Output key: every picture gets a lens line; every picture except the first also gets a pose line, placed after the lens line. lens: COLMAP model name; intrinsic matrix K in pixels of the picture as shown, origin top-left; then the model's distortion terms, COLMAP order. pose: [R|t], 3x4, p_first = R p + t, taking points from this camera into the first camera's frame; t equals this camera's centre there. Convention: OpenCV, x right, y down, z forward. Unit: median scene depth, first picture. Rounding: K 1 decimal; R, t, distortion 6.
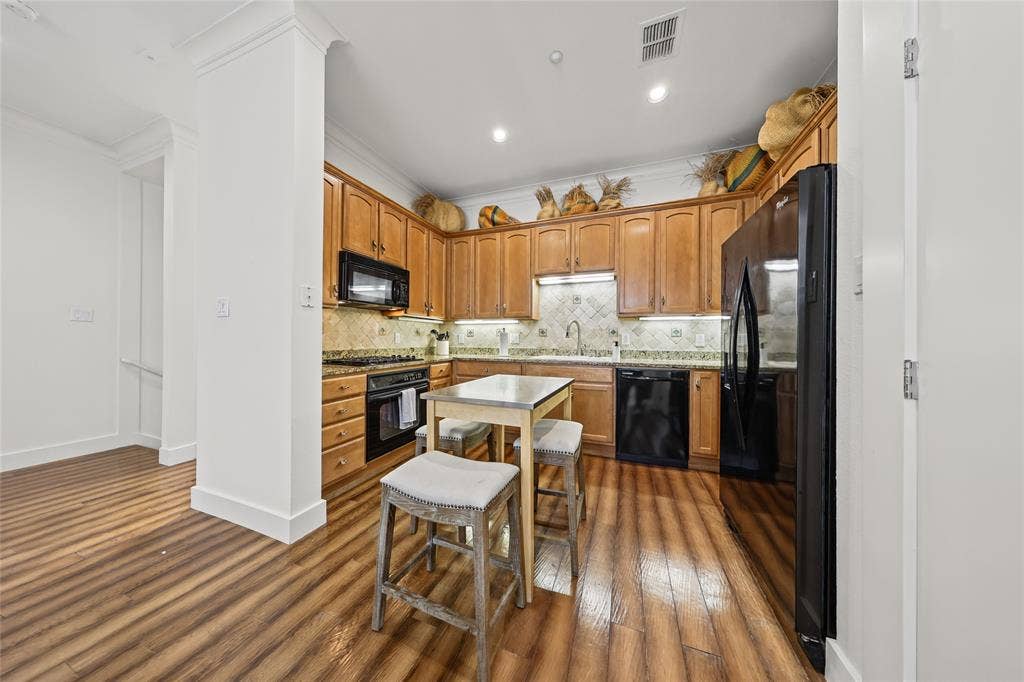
lens RADIAL K [[302.7, 0, 511.9], [0, 302.7, 339.4], [0, 0, 1]] dist [0.000992, -0.000031]
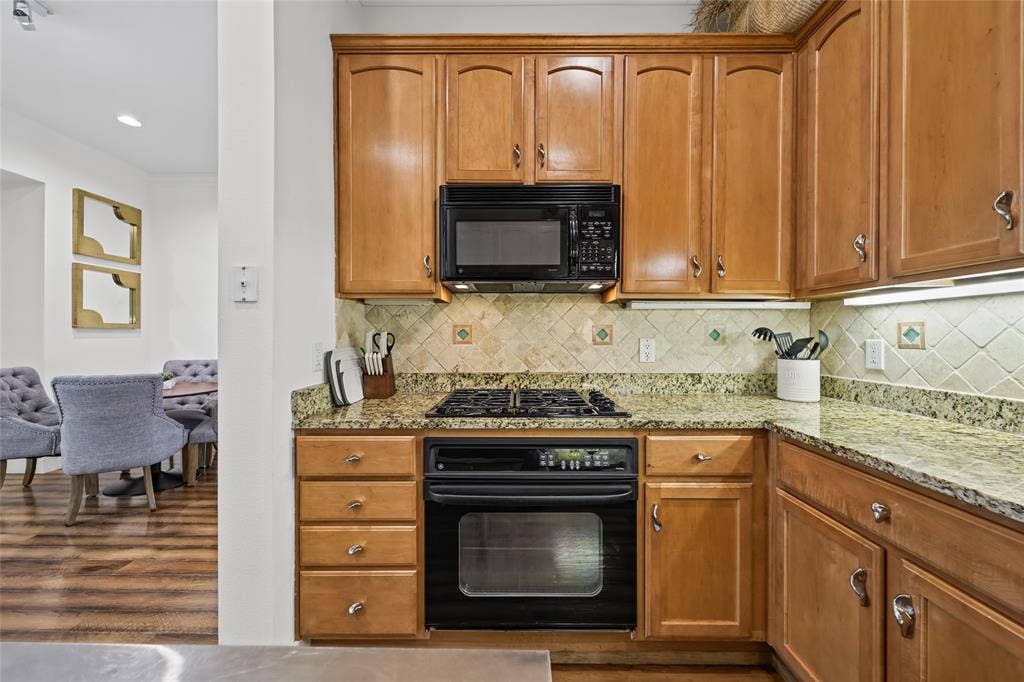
lens RADIAL K [[375.6, 0, 512.4], [0, 375.6, 340.6], [0, 0, 1]] dist [-0.000213, 0.000030]
pose [[0.353126, 0.002052, -0.935574, 0.079729], [0.001246, 0.999996, 0.002664, -0.024510], [0.935575, -0.002106, 0.353122, 0.749300]]
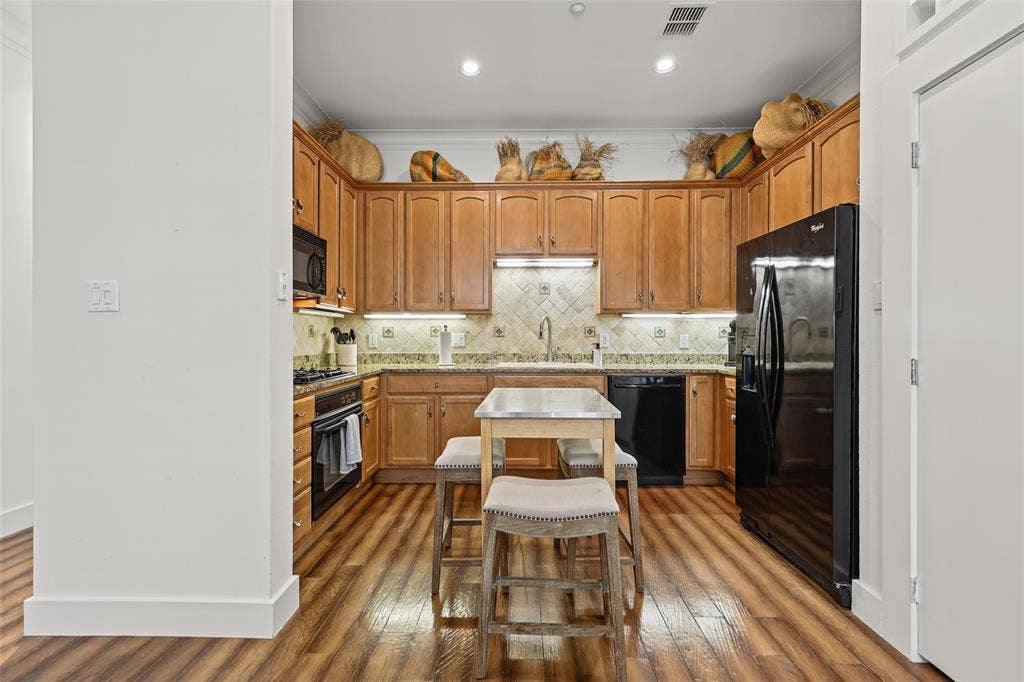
lens RADIAL K [[478.2, 0, 510.0], [0, 478.2, 339.7], [0, 0, 1]] dist [0.010007, -0.000172]
pose [[0.940077, -0.006915, 0.340891, -0.344519], [0.005143, 0.999968, 0.006102, -0.012685], [-0.340922, -0.003983, 0.940083, -0.138576]]
